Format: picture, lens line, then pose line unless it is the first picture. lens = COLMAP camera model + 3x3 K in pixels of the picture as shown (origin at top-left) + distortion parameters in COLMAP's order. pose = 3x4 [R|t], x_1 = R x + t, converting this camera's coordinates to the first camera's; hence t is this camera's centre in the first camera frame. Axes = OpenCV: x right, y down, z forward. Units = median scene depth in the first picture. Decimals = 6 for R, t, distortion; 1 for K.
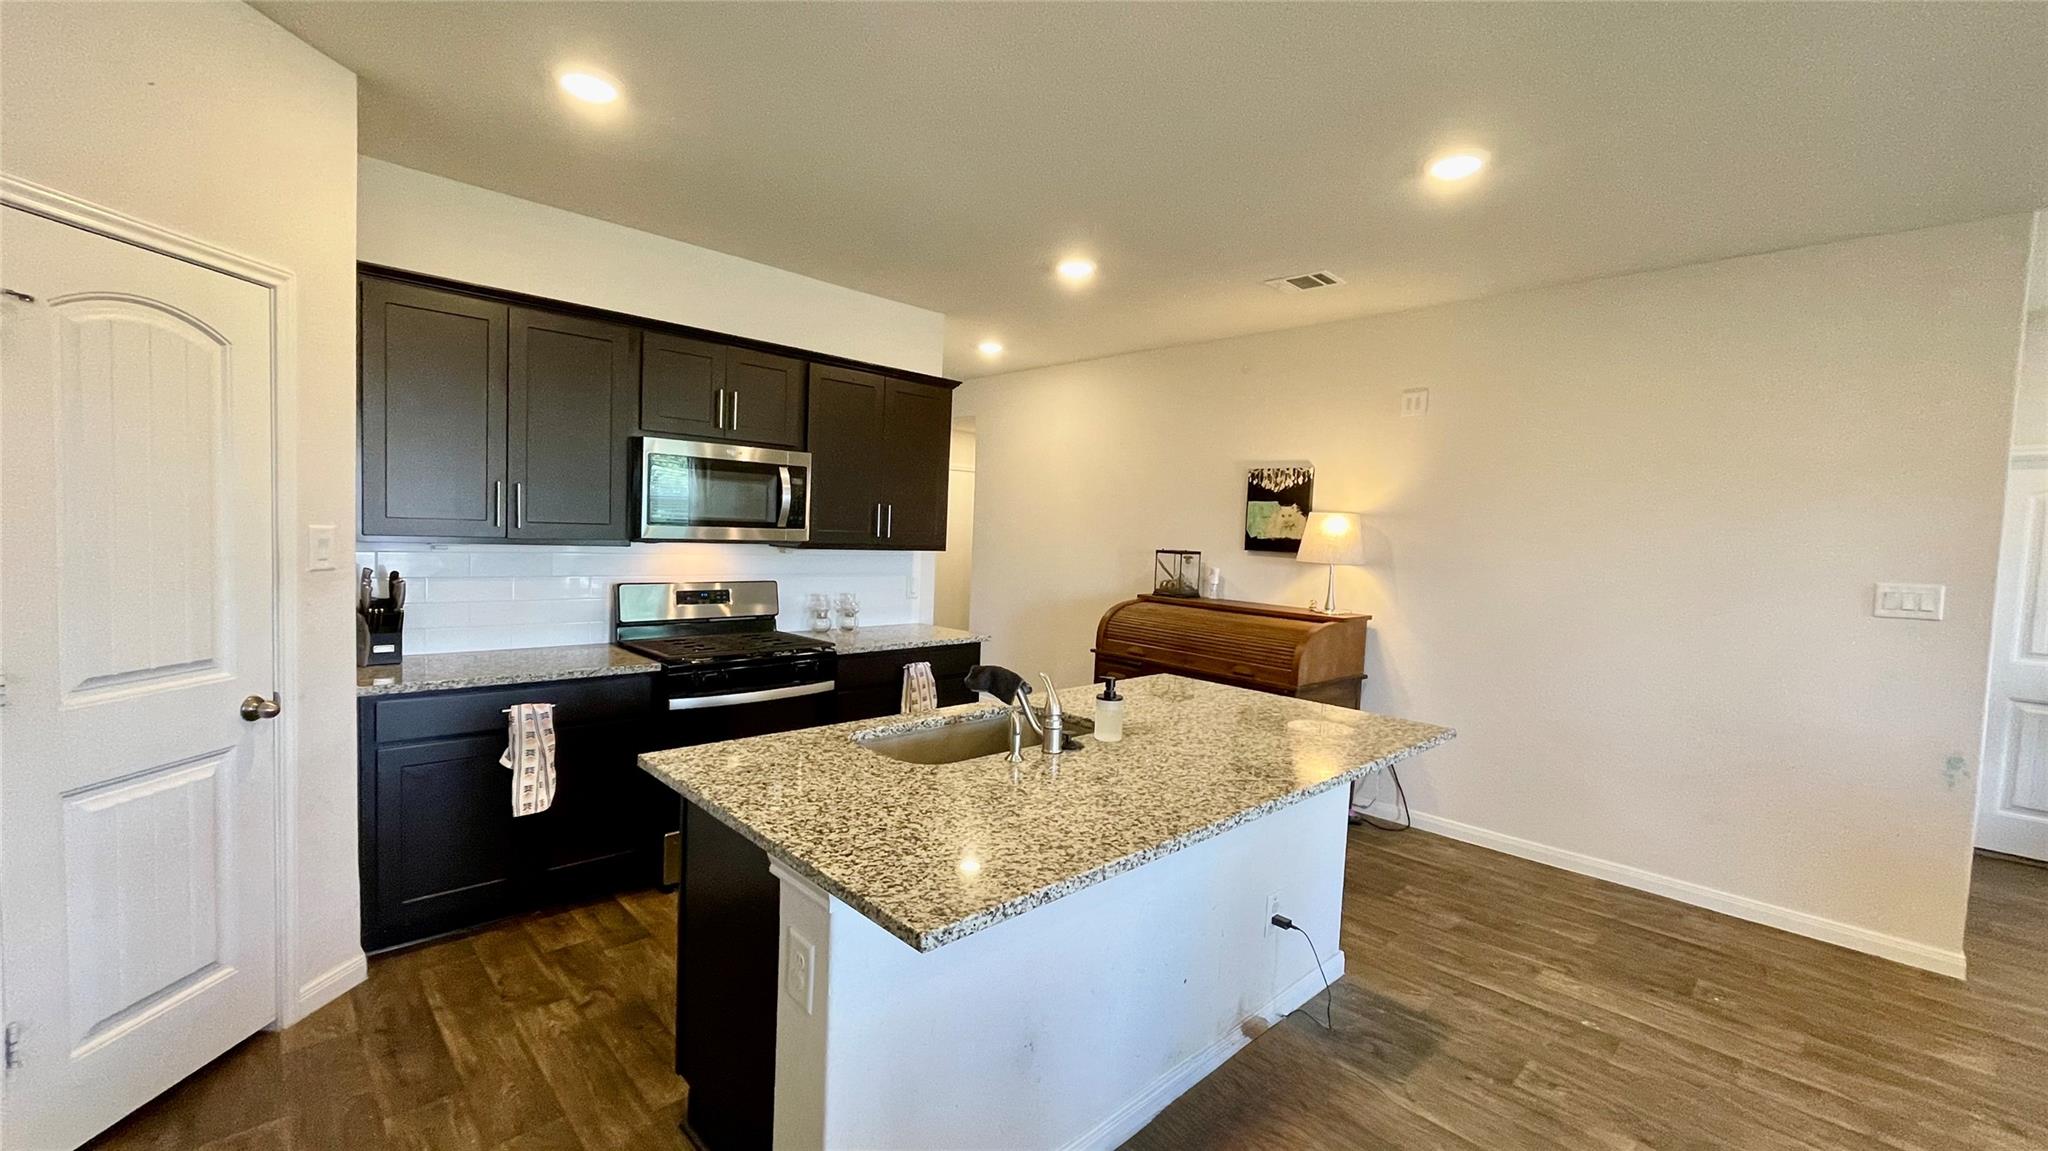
lens RADIAL K [[817.8, 0, 1031.2], [0, 817.8, 586.8], [0, 0, 1]] dist [0.001828, -0.000144]
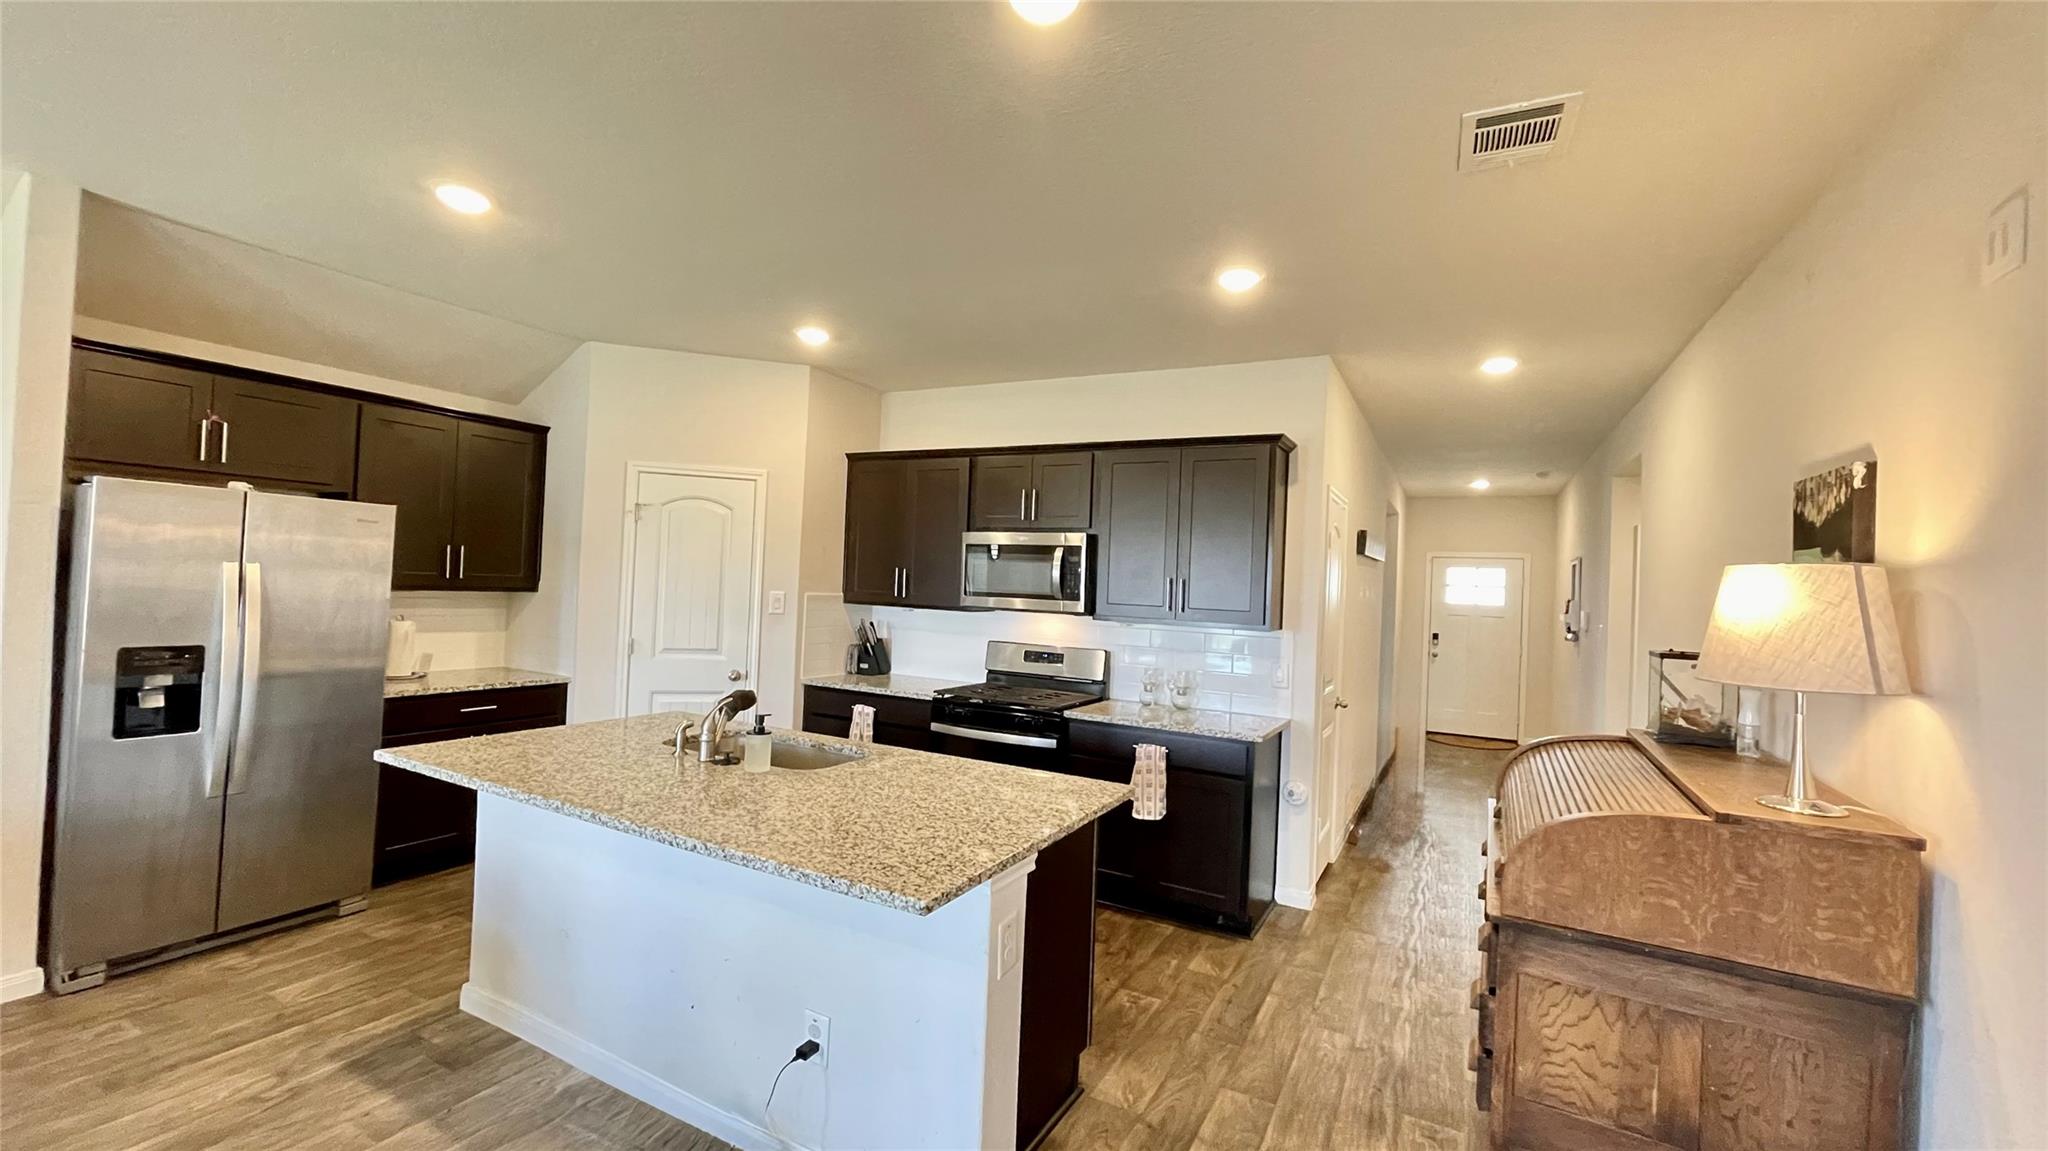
lens RADIAL K [[828.1, 0, 1062.7], [0, 828.1, 573.9], [0, 0, 1]] dist [0.000097, -0.000473]
pose [[0.319744, -0.040069, -0.946656, 0.845065], [-0.098683, 0.992264, -0.075331, -0.022394], [0.942351, 0.117505, 0.313316, 0.674585]]
